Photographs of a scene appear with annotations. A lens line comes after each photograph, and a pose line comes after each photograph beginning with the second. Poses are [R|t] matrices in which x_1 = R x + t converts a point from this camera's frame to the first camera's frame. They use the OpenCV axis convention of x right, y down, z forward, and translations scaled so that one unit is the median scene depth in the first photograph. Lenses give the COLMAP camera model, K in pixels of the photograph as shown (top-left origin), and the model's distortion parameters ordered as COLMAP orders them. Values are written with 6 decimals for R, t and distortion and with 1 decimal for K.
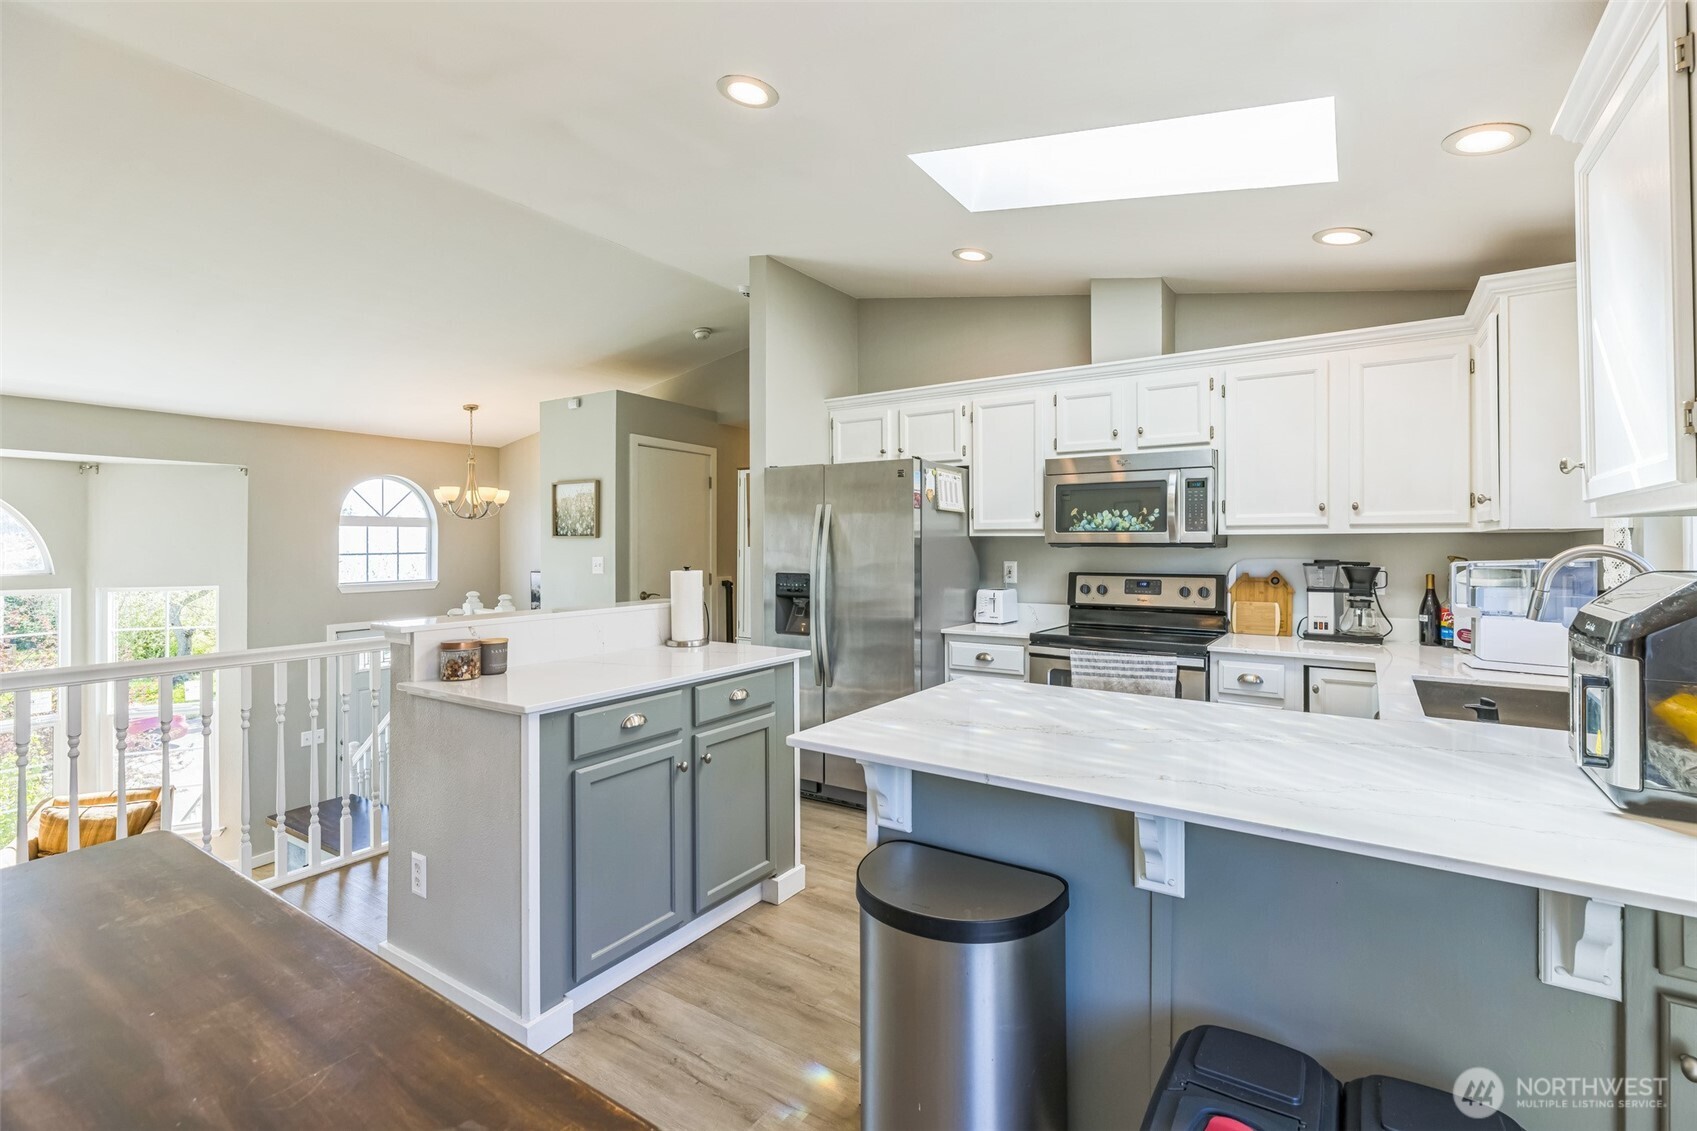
lens RADIAL K [[758.1, 0, 849.7], [0, 758.1, 543.4], [0, 0, 1]] dist [-0.000624, 0.001786]
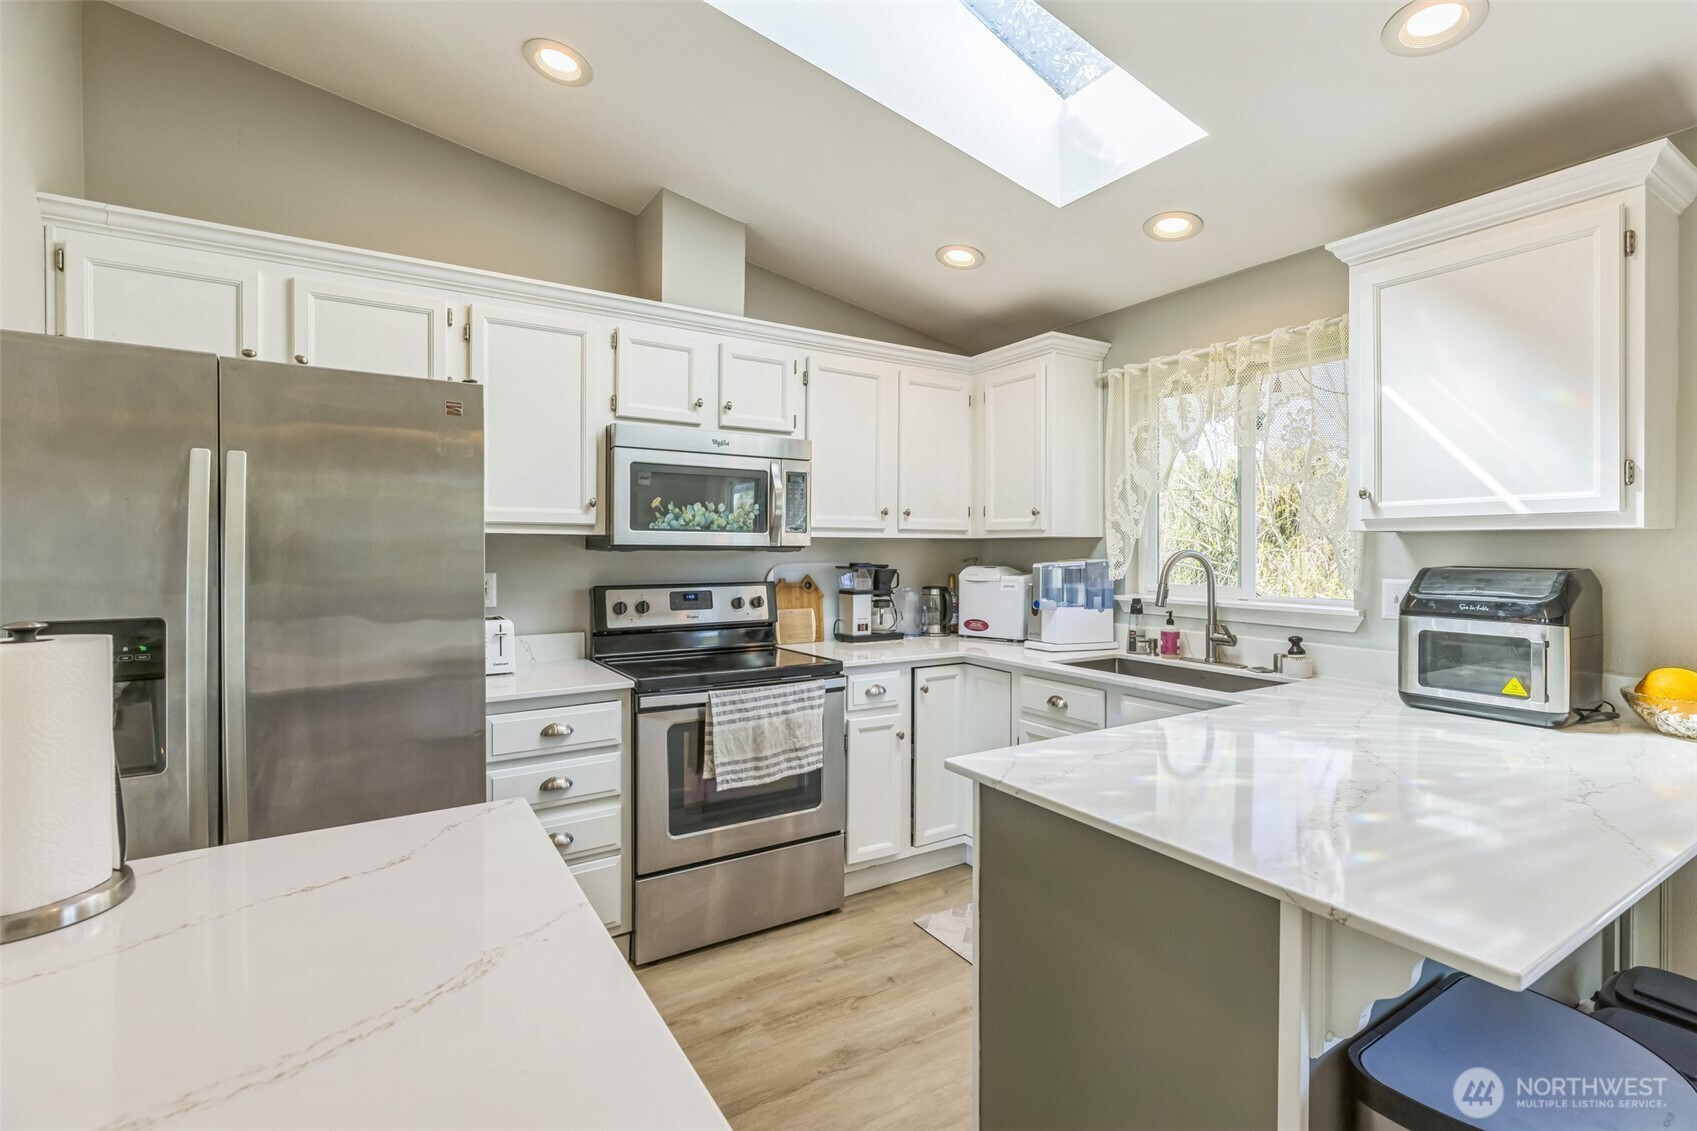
lens RADIAL K [[758.1, 0, 859.6], [0, 758.1, 555.2], [0, 0, 1]] dist [-0.000624, 0.001786]
pose [[0.404945, -0.006285, 0.914319, -0.295839], [-0.003972, 0.999955, 0.008633, 0.002032], [-0.914332, -0.007127, 0.404902, 0.549123]]
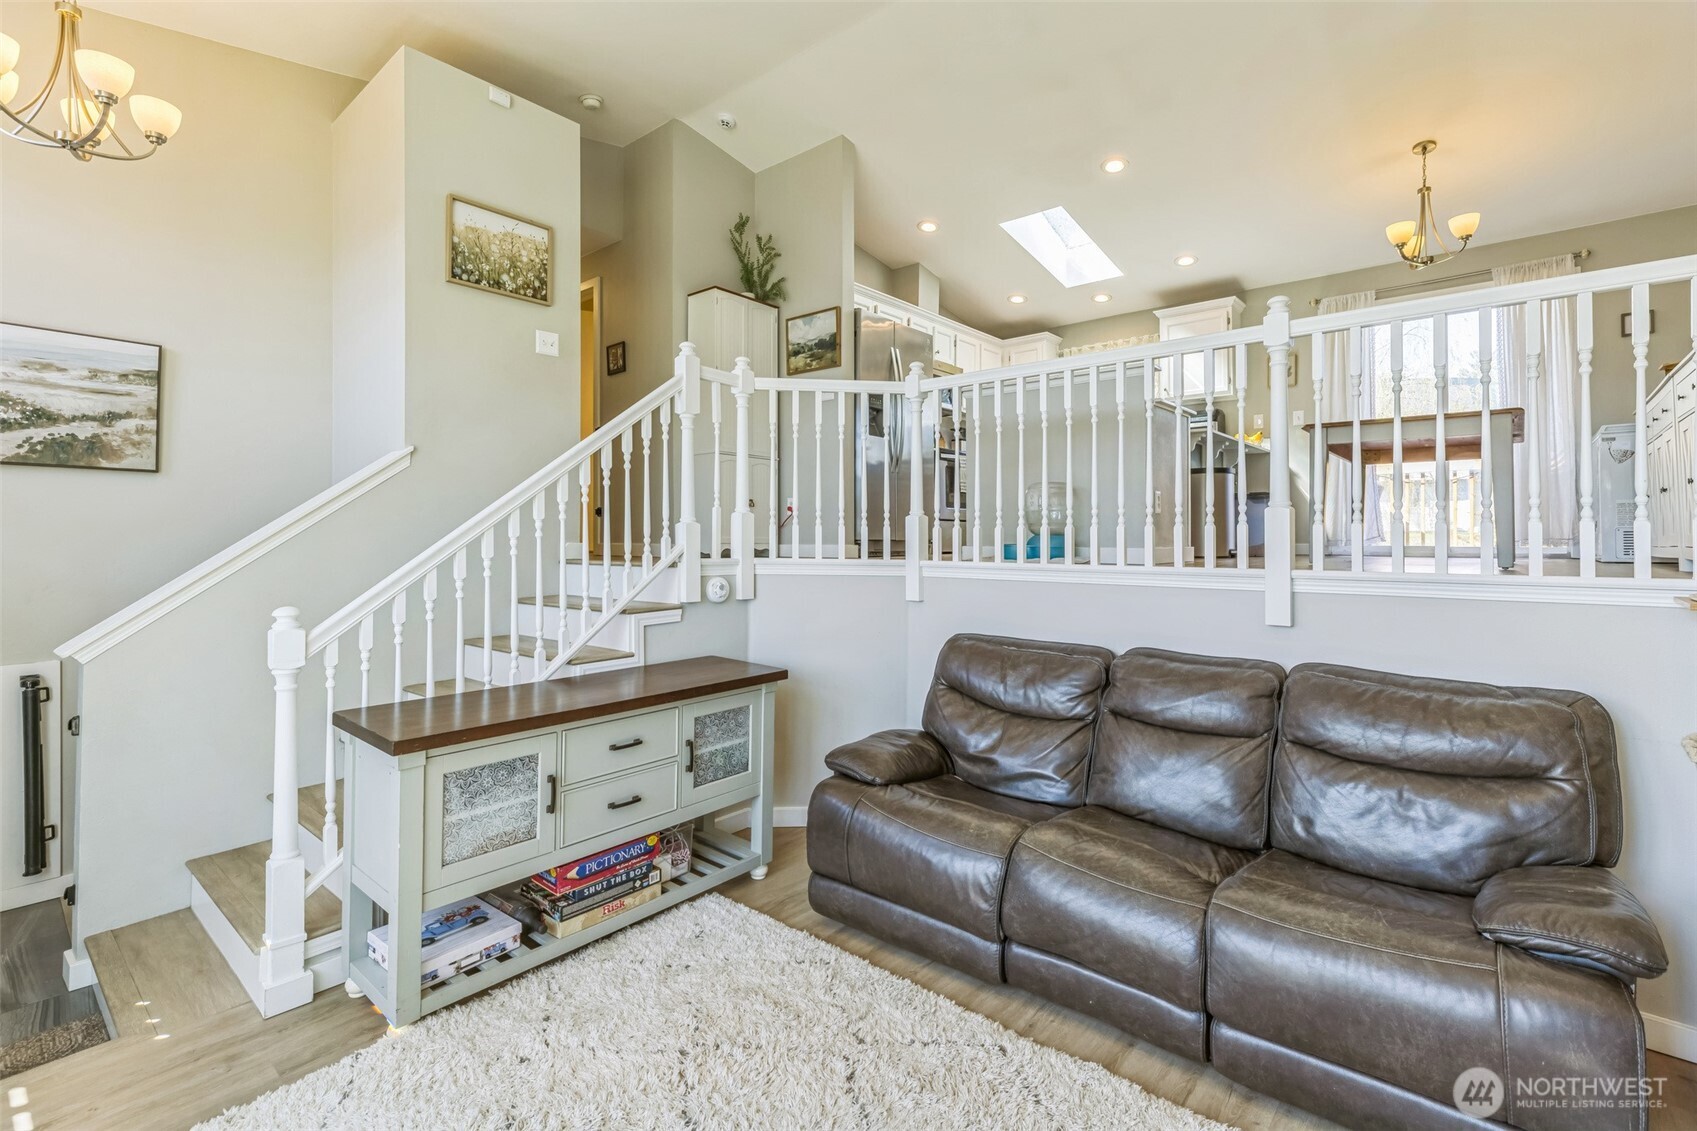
lens RADIAL K [[758.1, 0, 856.5], [0, 758.1, 533.4], [0, 0, 1]] dist [-0.000624, 0.001786]
pose [[0.126712, 0.007013, 0.991915, -1.608279], [-0.003847, 0.999971, -0.006579, 0.340817], [-0.991932, -0.002983, 0.126735, 0.962672]]
